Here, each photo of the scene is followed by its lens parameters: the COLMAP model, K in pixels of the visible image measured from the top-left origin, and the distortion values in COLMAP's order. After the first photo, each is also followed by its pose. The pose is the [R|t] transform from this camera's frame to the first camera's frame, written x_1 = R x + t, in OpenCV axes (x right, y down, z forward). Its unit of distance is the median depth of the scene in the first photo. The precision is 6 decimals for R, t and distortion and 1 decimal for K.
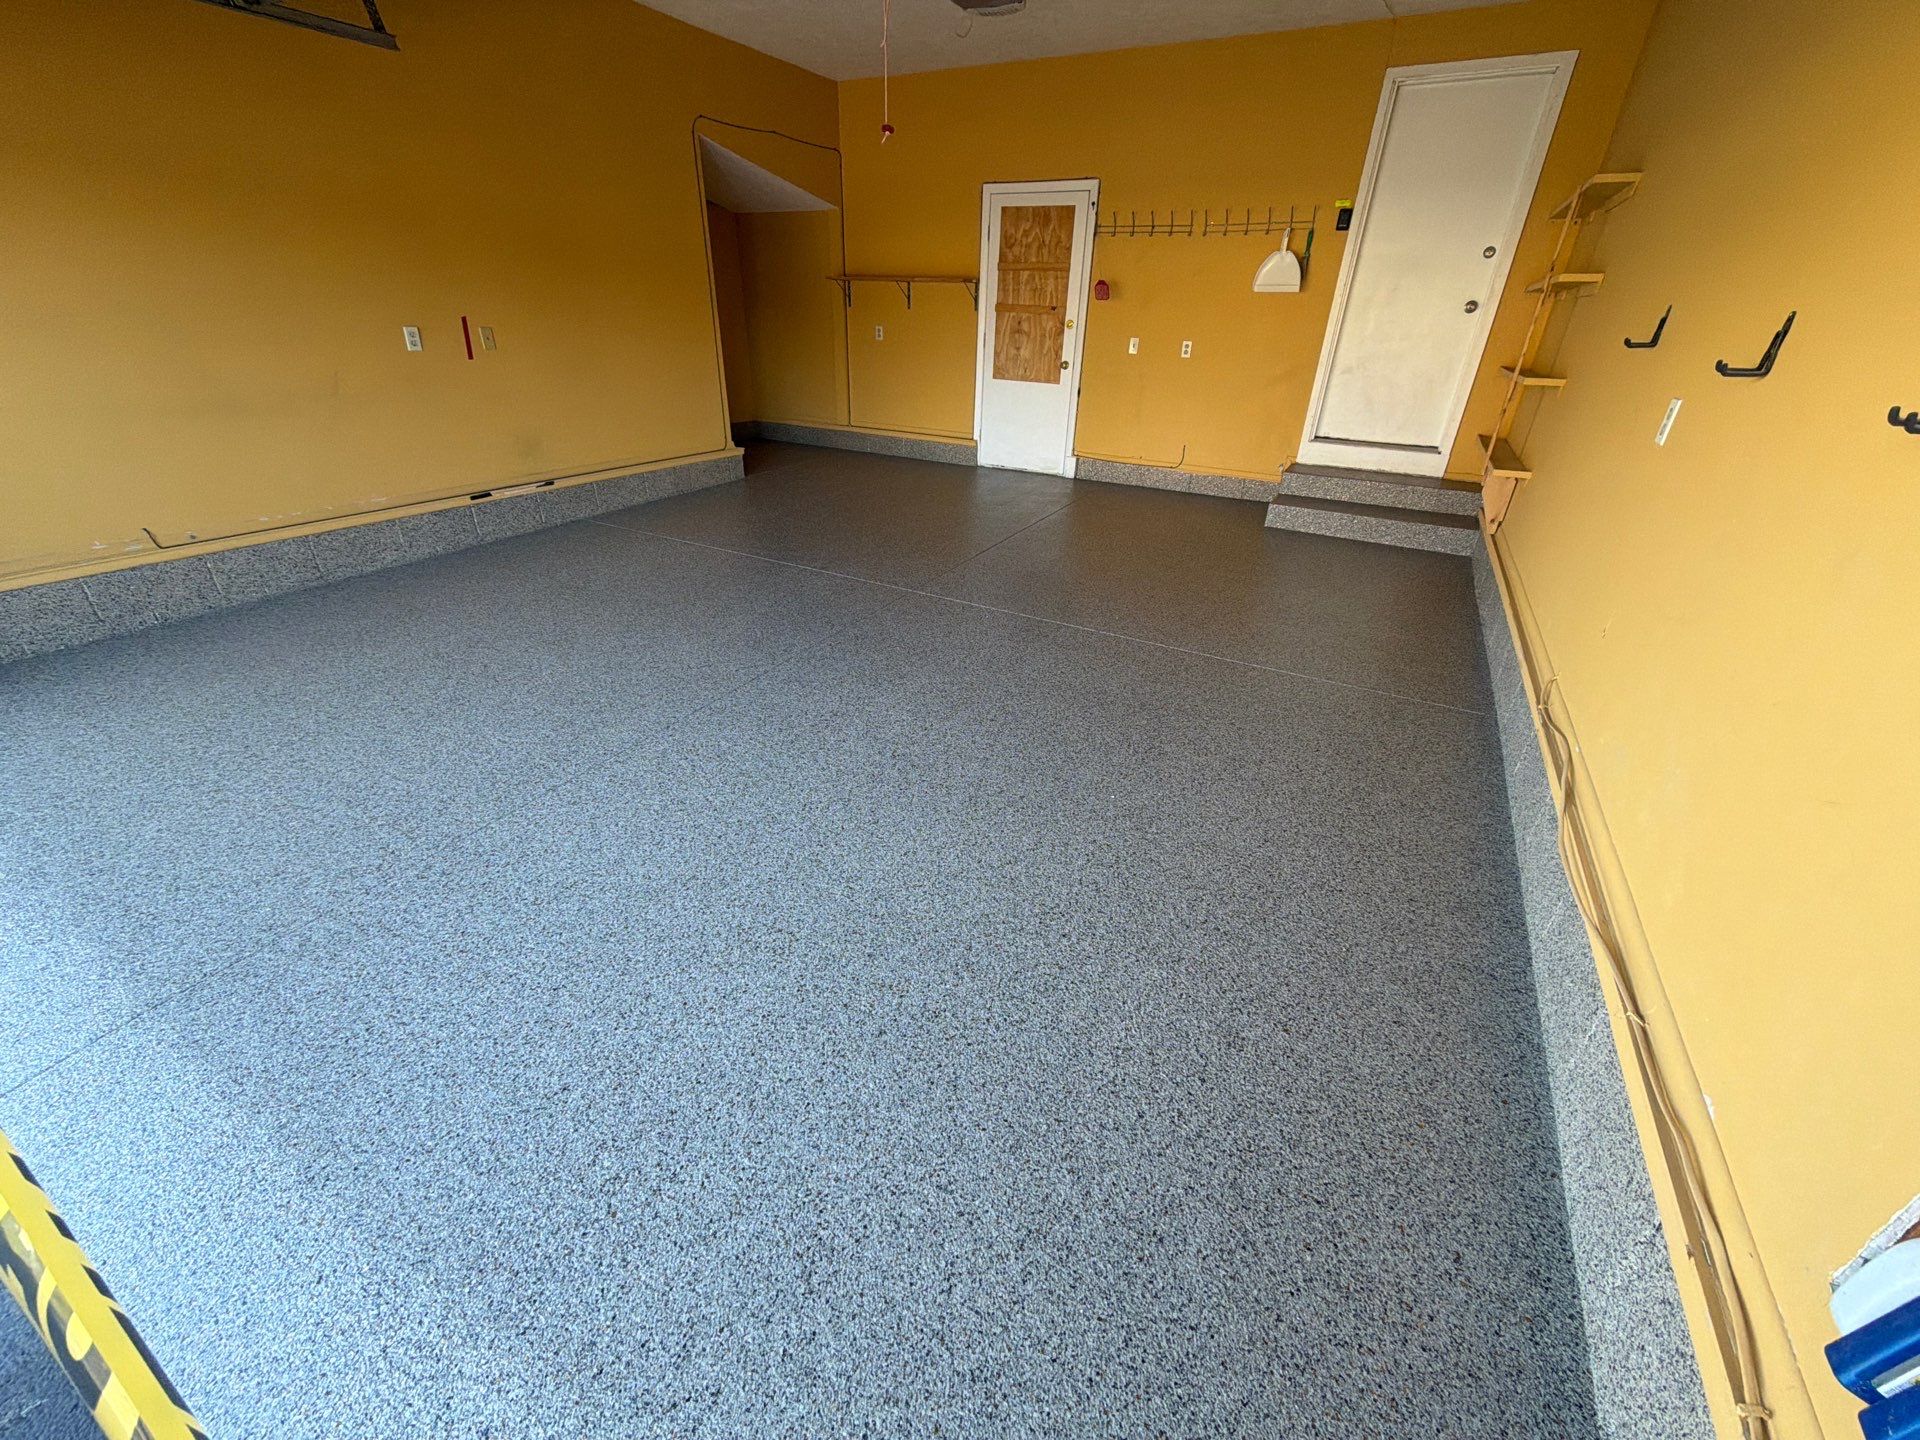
lens RADIAL K [[763.5, 0, 962.3], [0, 763.5, 719.3], [0, 0, 1]] dist [0.000477, -0.000213]
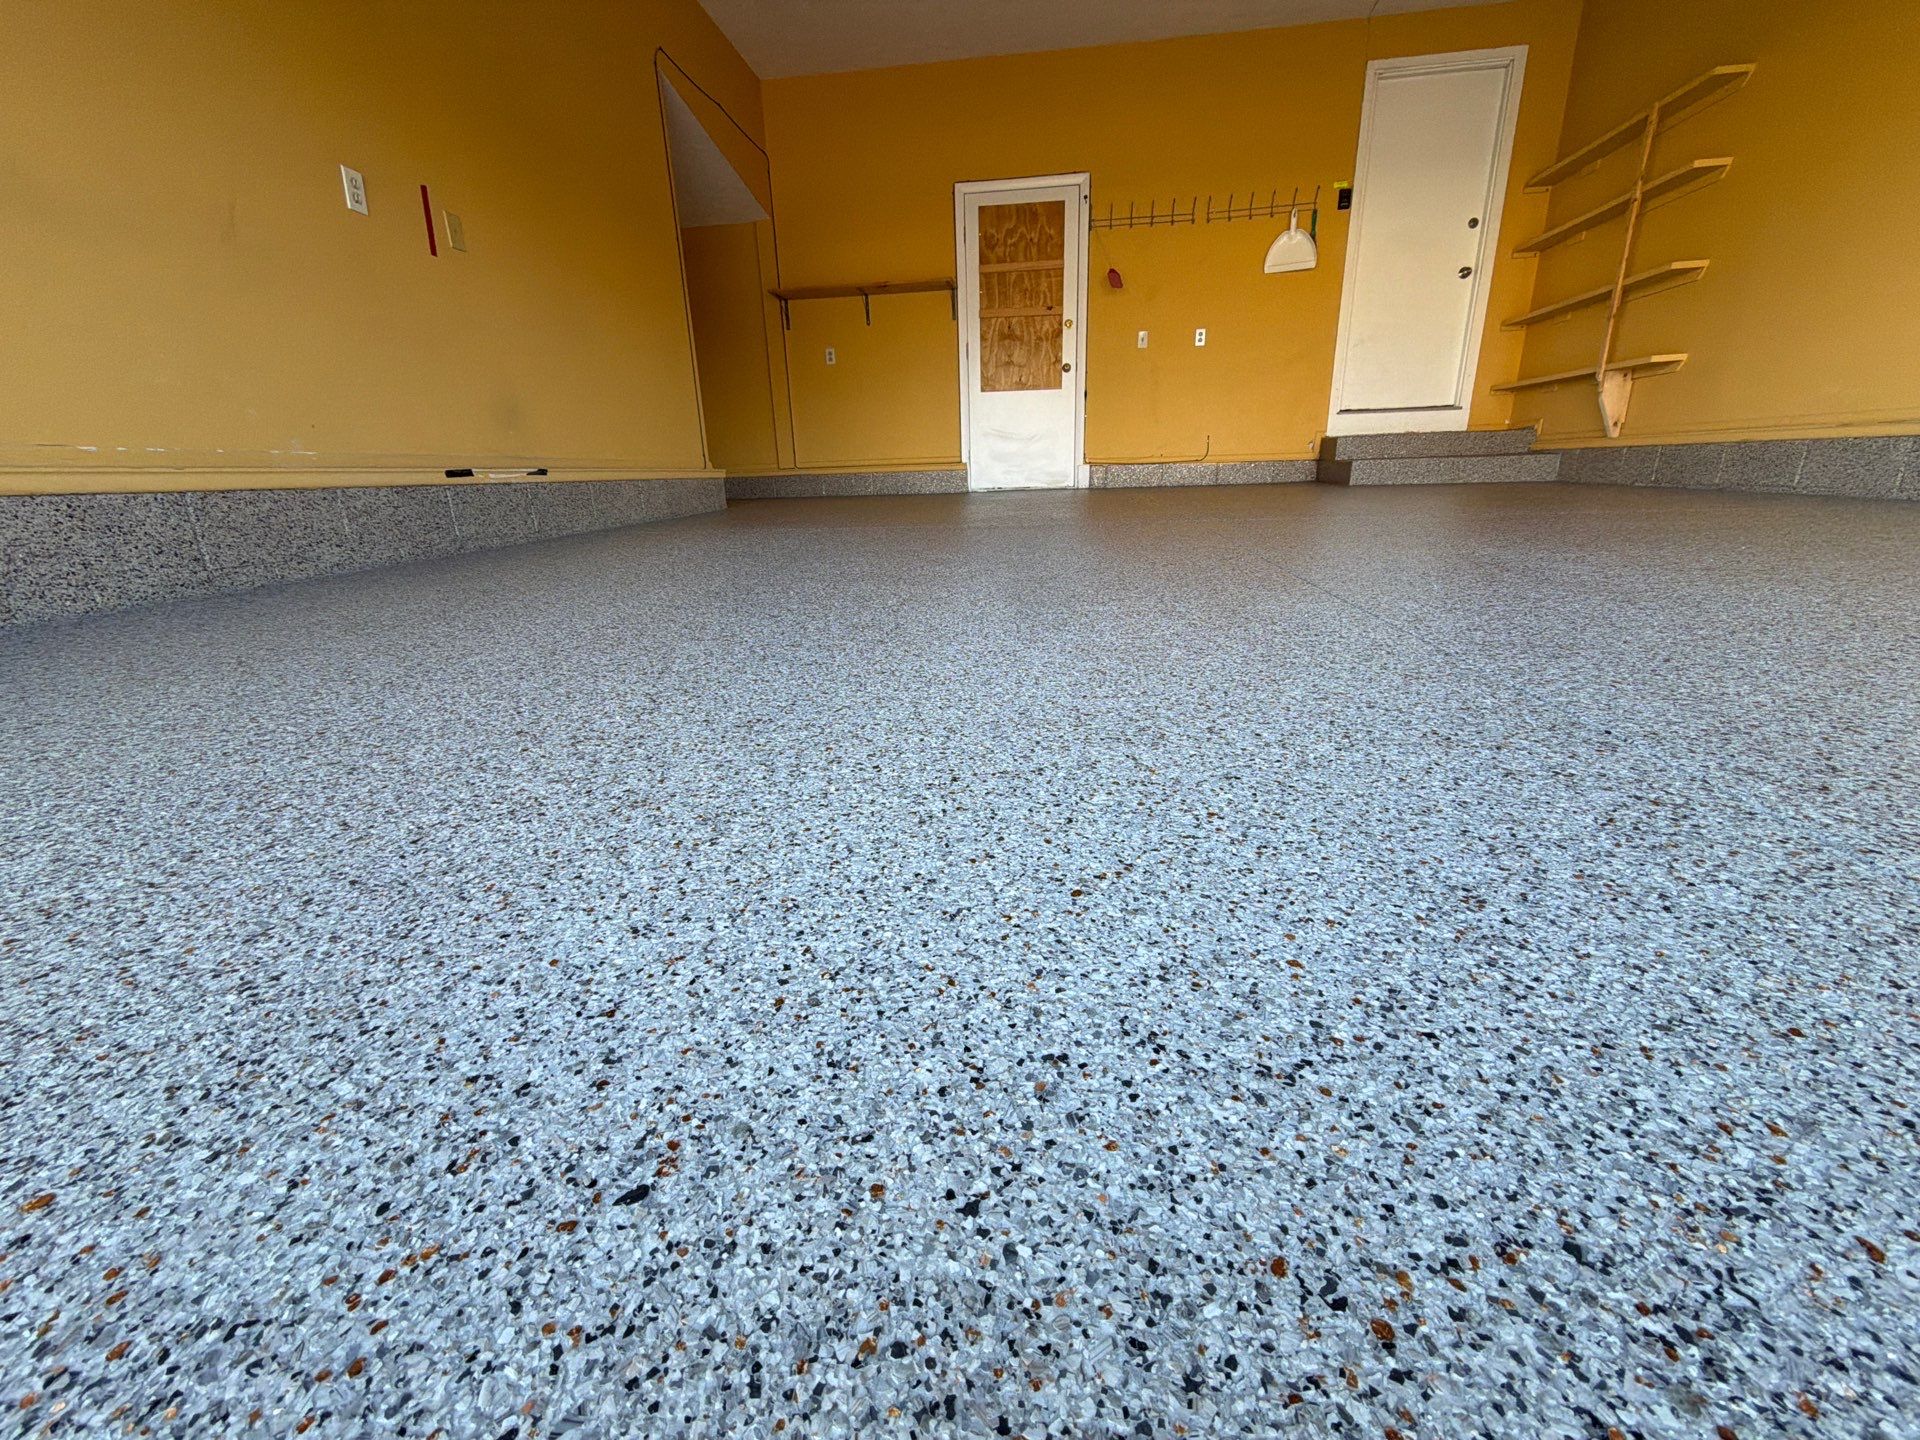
lens RADIAL K [[763.5, 0, 960.6], [0, 763.5, 717.5], [0, 0, 1]] dist [0.000477, -0.000213]
pose [[0.929361, -0.165878, 0.329807, -0.533829], [0.223491, 0.963861, -0.144997, 0.071862], [-0.293836, 0.208464, 0.932847, 0.396092]]
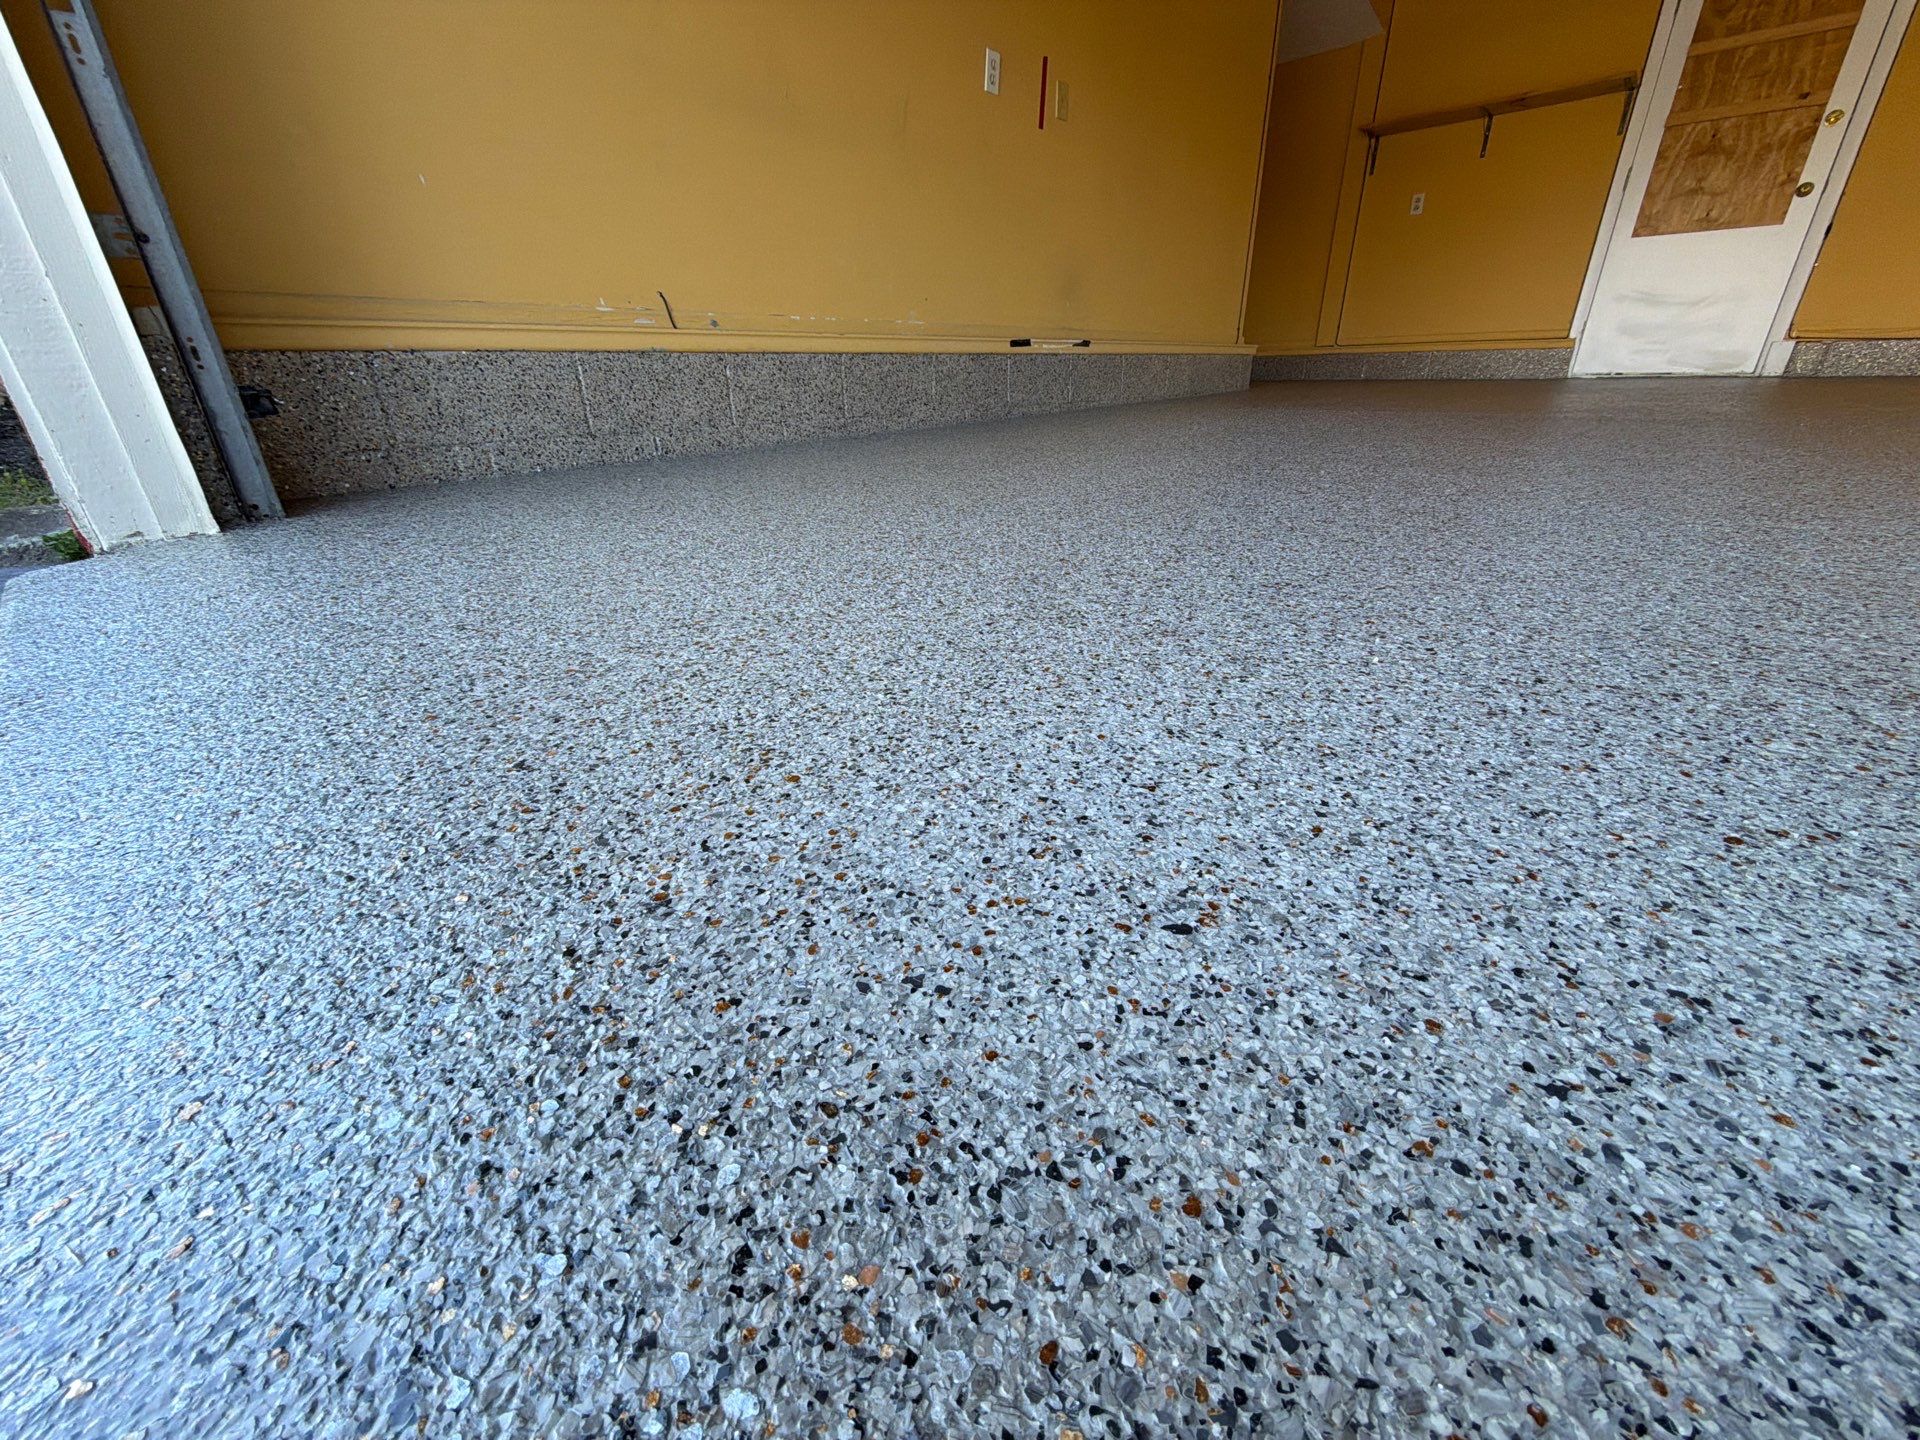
lens RADIAL K [[763.5, 0, 959.9], [0, 763.5, 718.1], [0, 0, 1]] dist [0.000477, -0.000213]
pose [[0.971283, 0.055338, -0.231403, -0.550570], [-0.071161, 0.995623, -0.060595, 0.082285], [0.227037, 0.075321, 0.970969, 0.397973]]
